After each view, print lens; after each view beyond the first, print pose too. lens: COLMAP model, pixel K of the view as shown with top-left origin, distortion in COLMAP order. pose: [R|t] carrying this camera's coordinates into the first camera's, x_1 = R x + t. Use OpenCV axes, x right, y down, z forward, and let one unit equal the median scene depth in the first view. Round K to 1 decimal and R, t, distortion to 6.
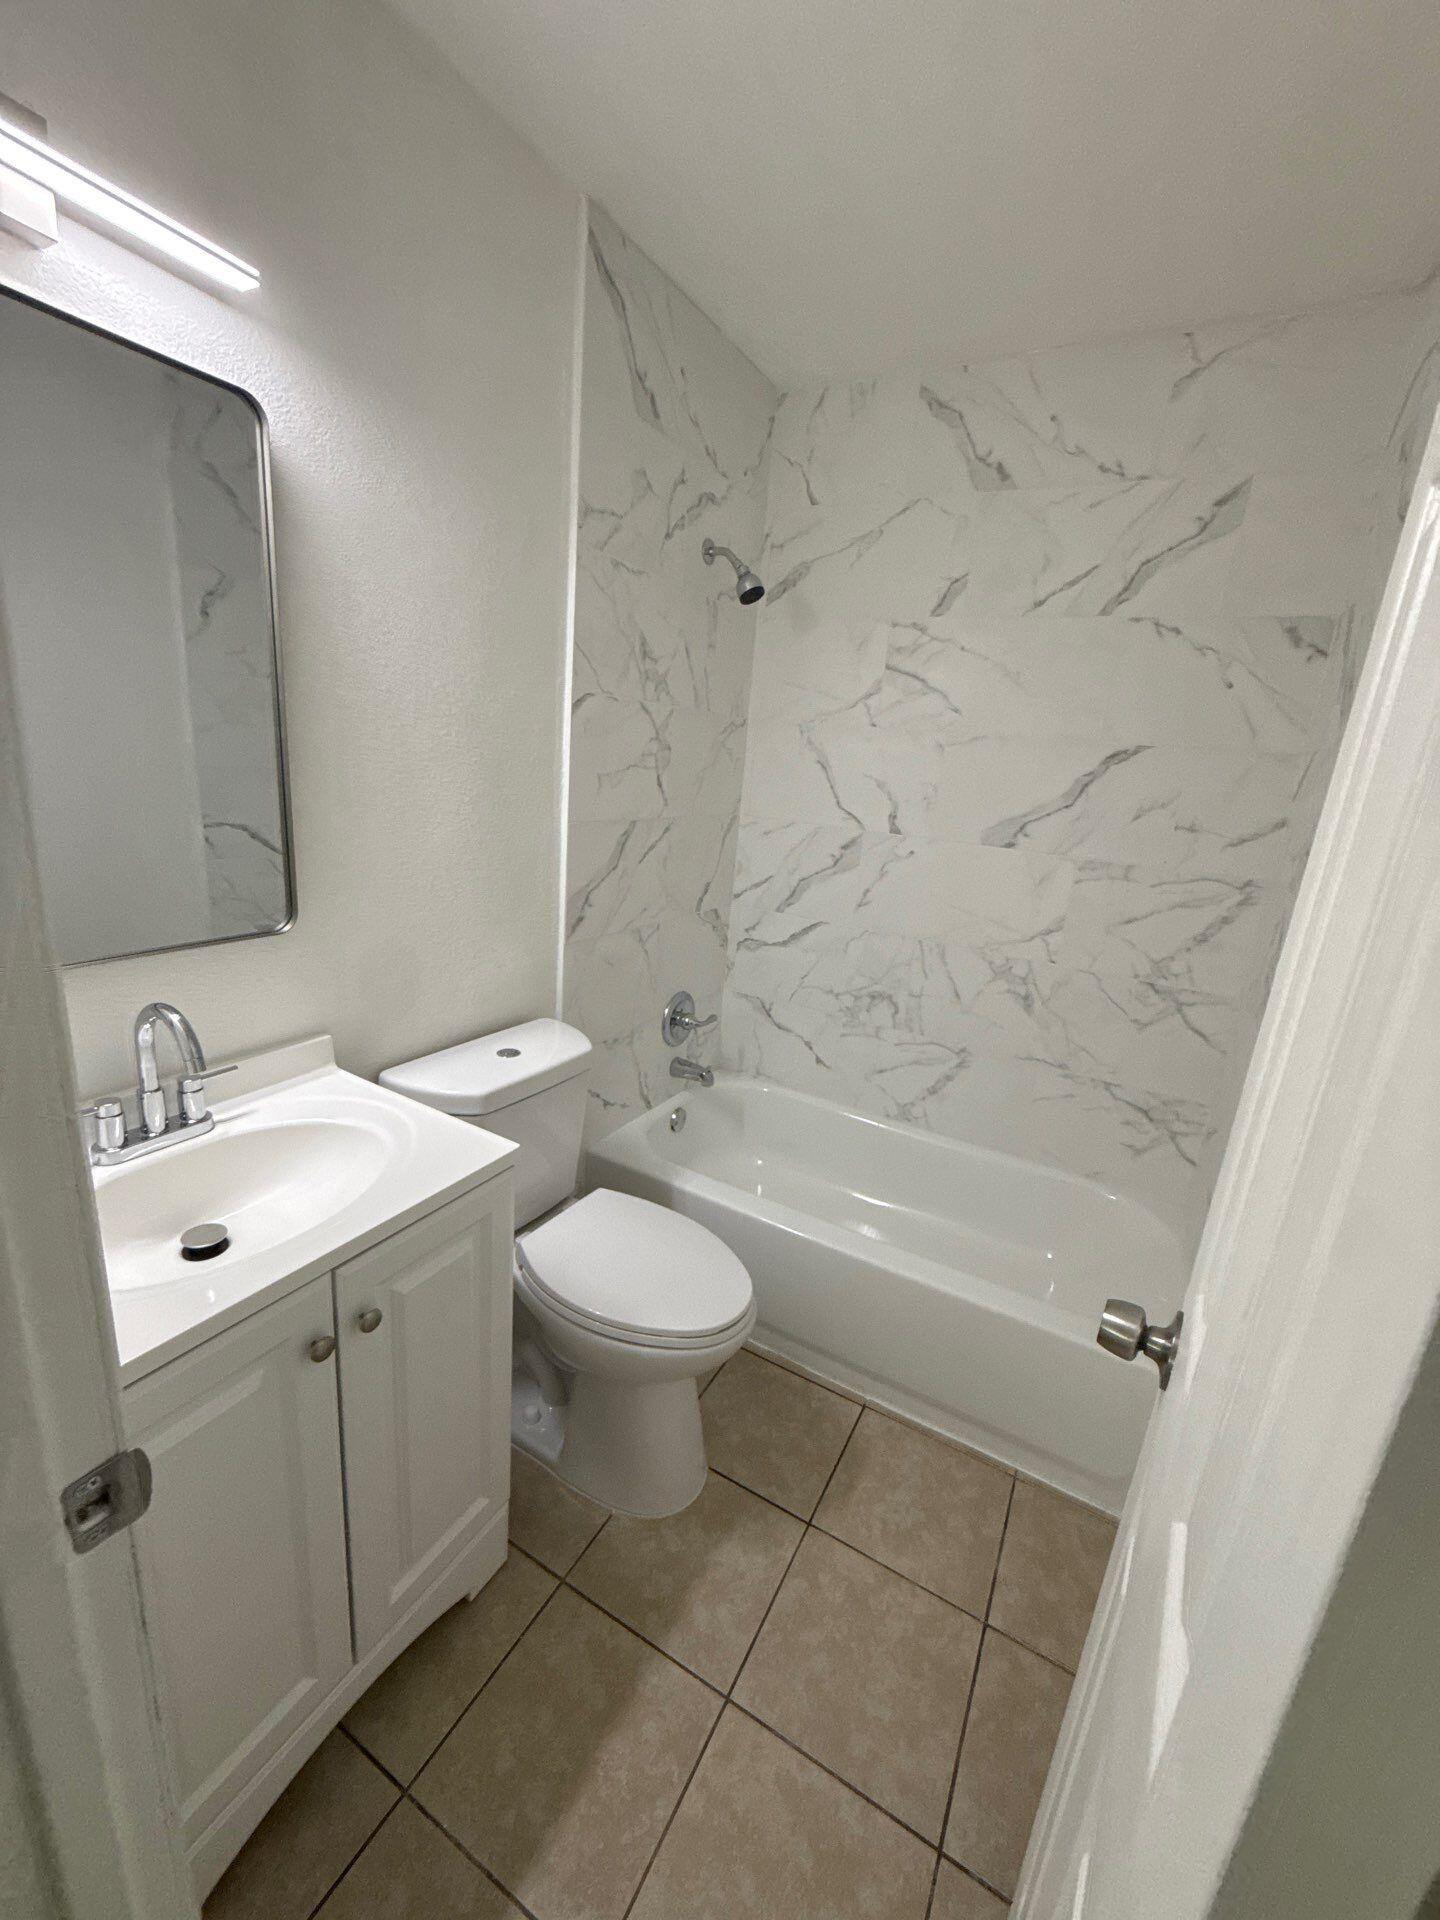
lens RADIAL K [[768.5, 0, 722.9], [0, 768.5, 957.0], [0, 0, 1]] dist [-0.004524, 0.001247]
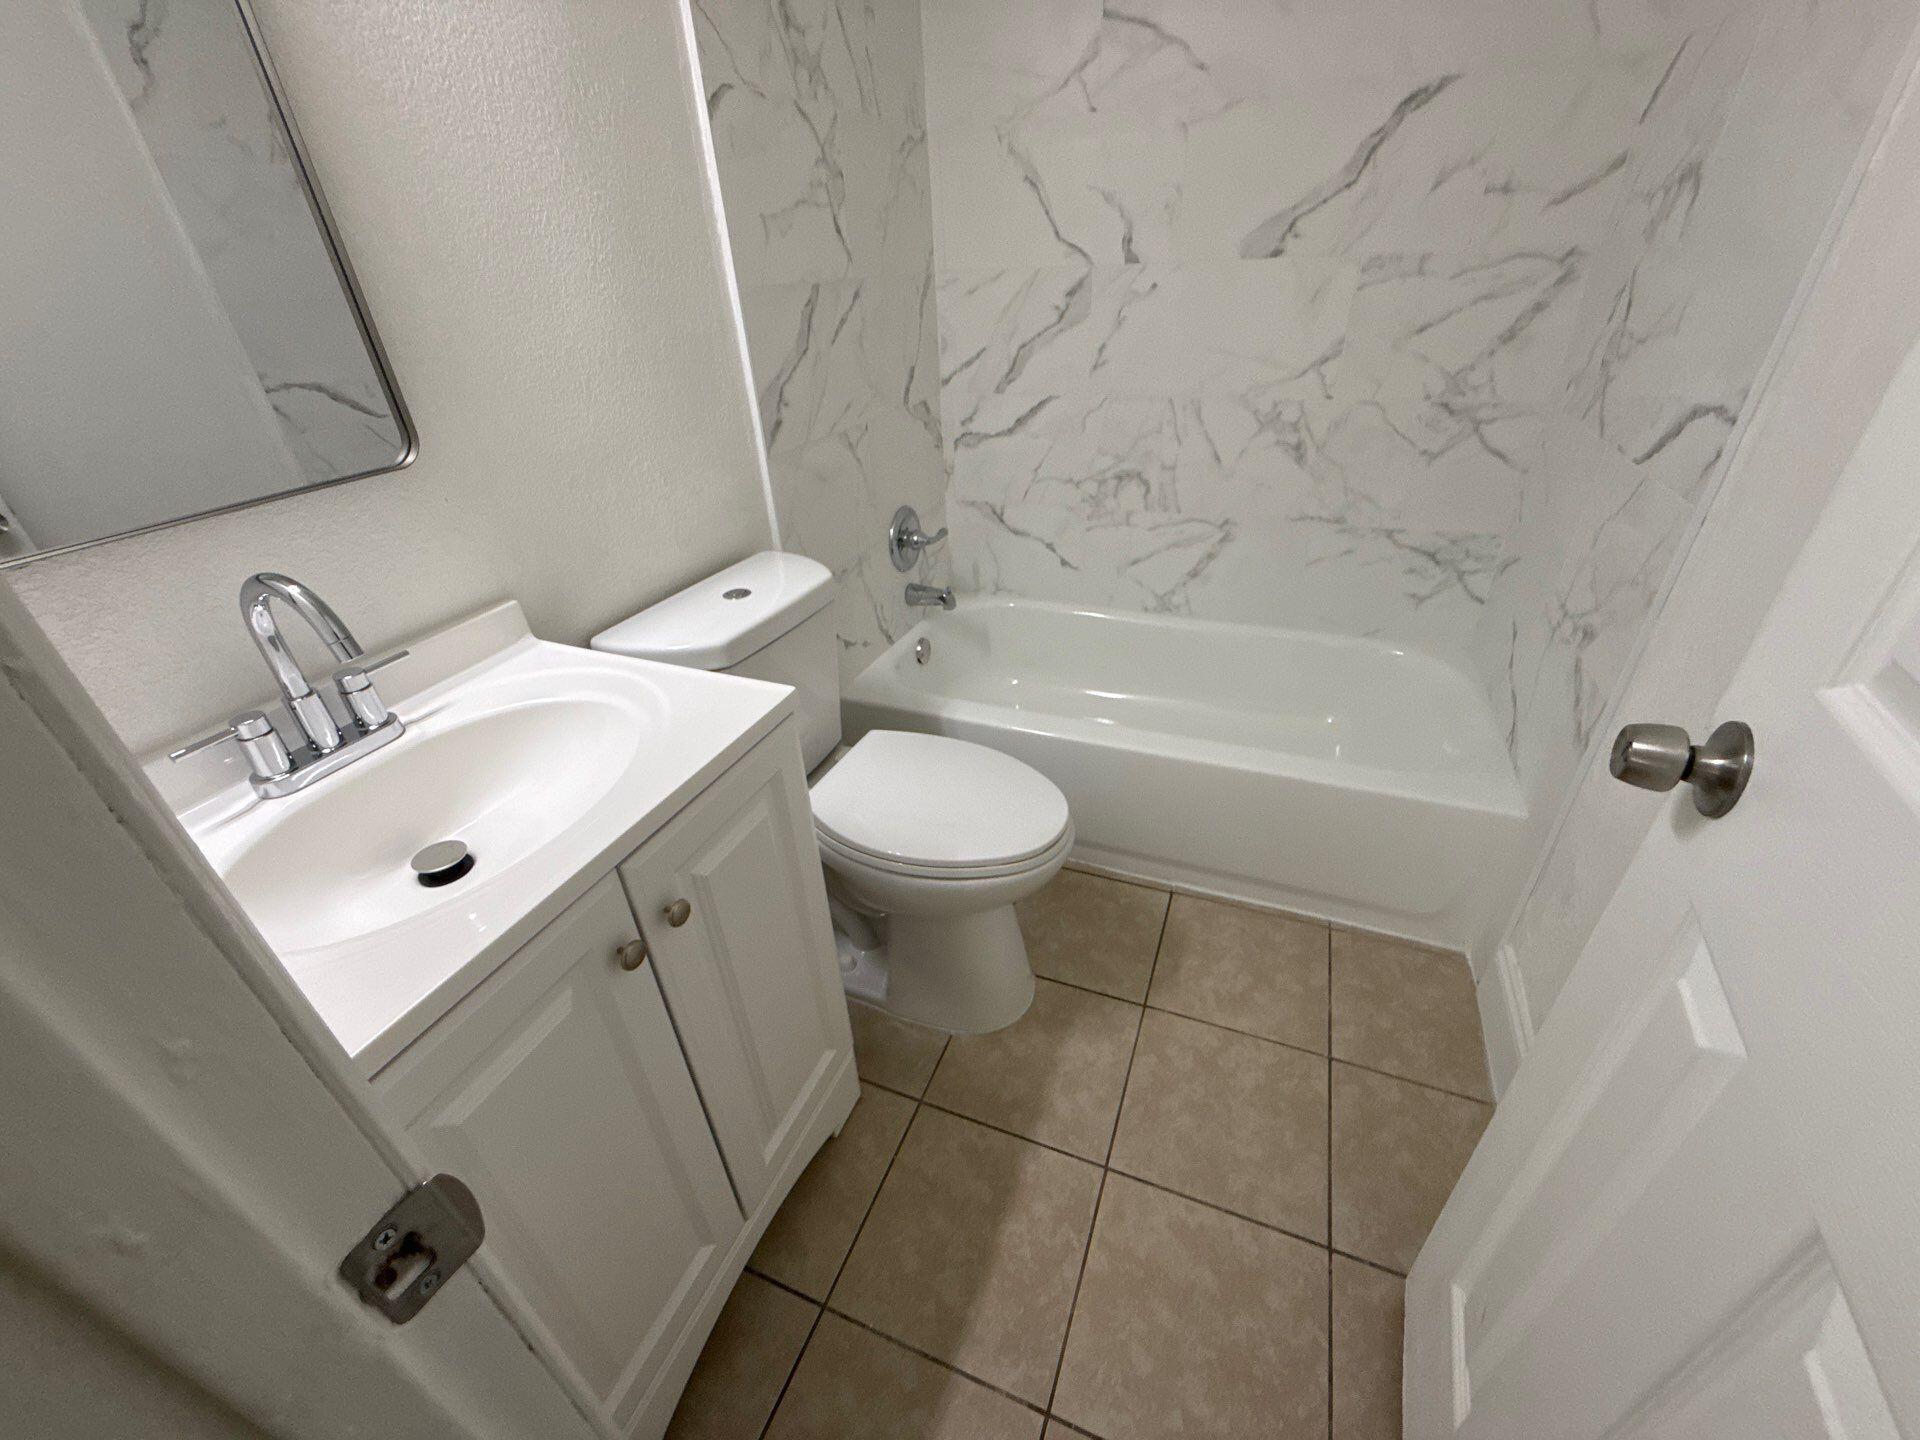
lens RADIAL K [[768.5, 0, 960.5], [0, 768.5, 720.4], [0, 0, 1]] dist [-0.004524, 0.001247]
pose [[0.984825, -0.169640, 0.036628, -0.094861], [0.152374, 0.946216, 0.285408, 0.053970], [-0.083075, -0.275496, 0.957706, 0.147417]]
